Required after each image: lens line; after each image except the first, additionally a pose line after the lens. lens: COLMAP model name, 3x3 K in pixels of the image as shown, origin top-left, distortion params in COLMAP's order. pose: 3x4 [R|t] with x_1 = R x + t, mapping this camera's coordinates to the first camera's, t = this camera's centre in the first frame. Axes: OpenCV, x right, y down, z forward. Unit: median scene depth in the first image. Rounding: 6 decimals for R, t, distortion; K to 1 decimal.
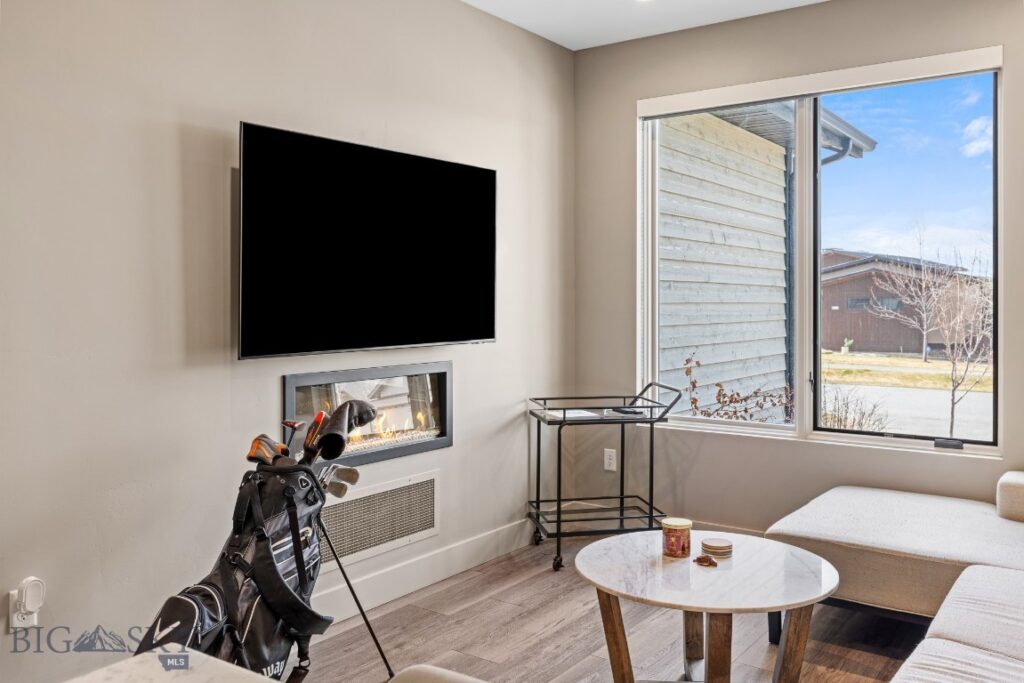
lens RADIAL K [[856.7, 0, 527.3], [0, 856.7, 306.1], [0, 0, 1]] dist [-0.005182, 0.017177]
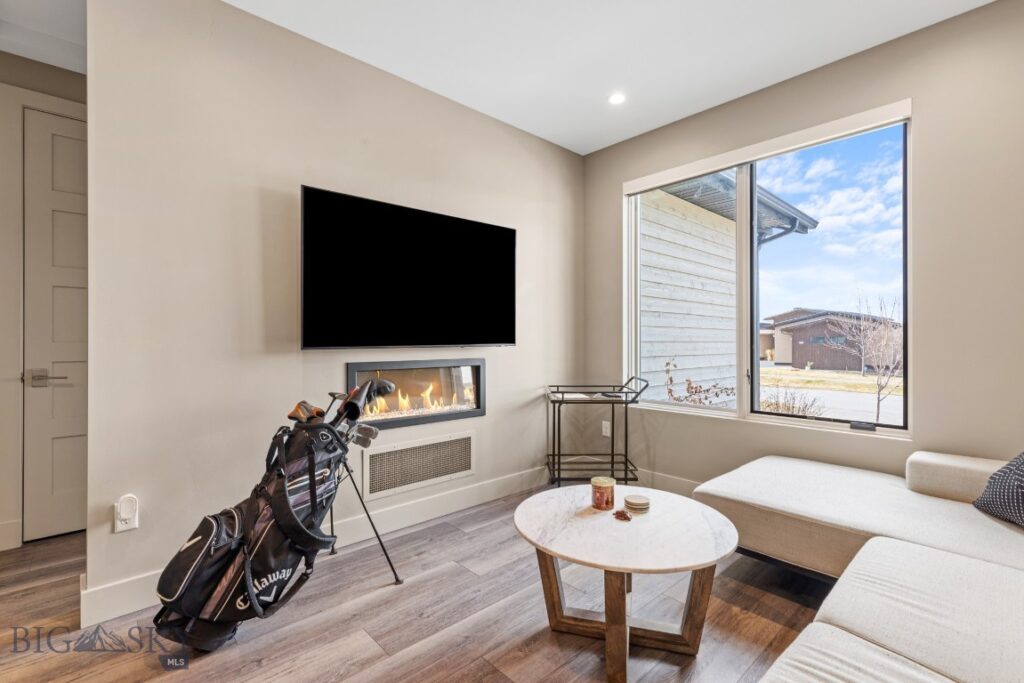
lens RADIAL K [[463.0, 0, 517.9], [0, 463.0, 341.8], [0, 0, 1]] dist [0.008903, -0.001570]
pose [[0.978988, -0.000631, -0.203918, 0.143045], [0.000136, 0.999997, -0.002442, 0.040569], [0.203919, 0.002363, 0.978985, 0.241223]]
